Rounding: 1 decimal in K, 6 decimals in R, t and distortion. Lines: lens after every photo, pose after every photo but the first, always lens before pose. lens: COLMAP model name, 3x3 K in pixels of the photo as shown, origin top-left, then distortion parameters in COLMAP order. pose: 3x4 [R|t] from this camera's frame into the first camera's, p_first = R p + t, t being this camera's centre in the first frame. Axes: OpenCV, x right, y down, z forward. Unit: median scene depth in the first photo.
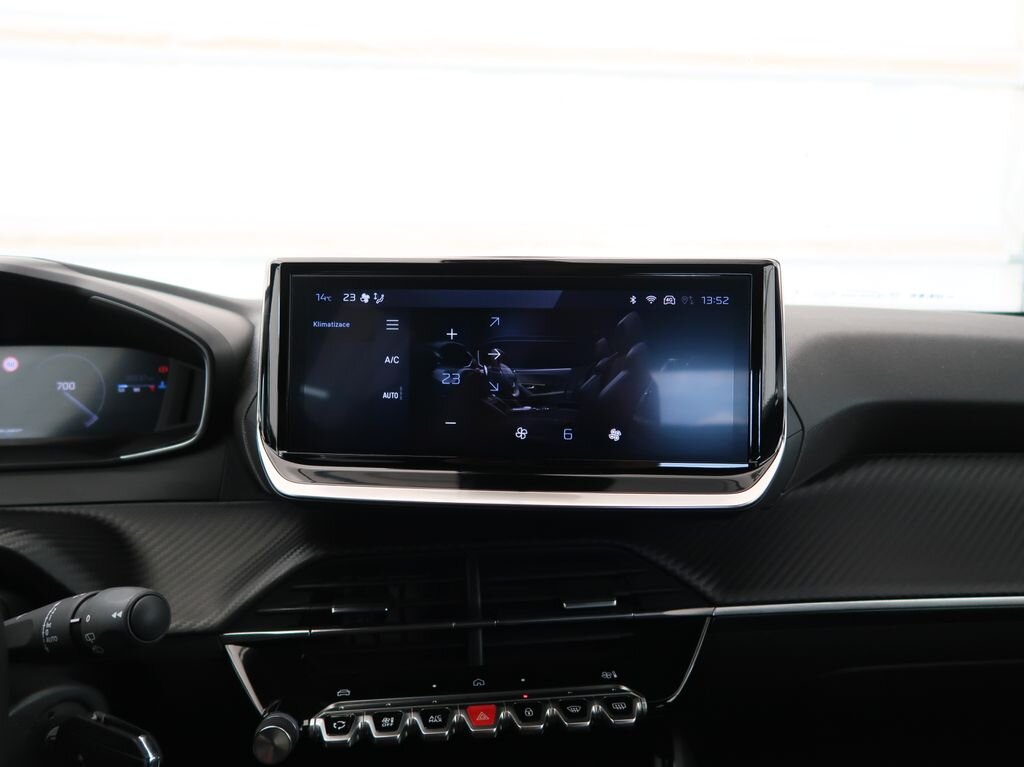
lens RADIAL K [[783.4, 0, 509.9], [0, 783.4, 380.8], [0, 0, 1]] dist [-0.029895, -0.000048]
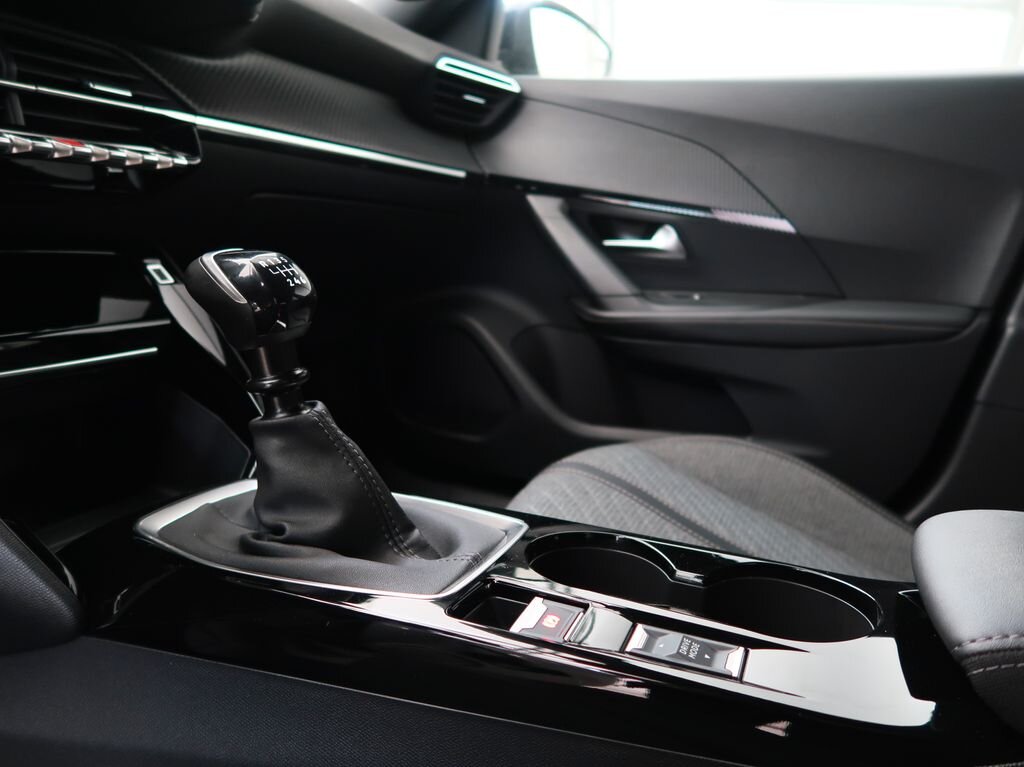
lens RADIAL K [[783.4, 0, 509.4], [0, 783.4, 386.5], [0, 0, 1]] dist [-0.029895, -0.000048]
pose [[0.480829, -0.135763, 0.866240, -0.697879], [-0.010931, 0.986935, 0.160747, 0.560809], [-0.876746, -0.086761, 0.473063, -0.086806]]
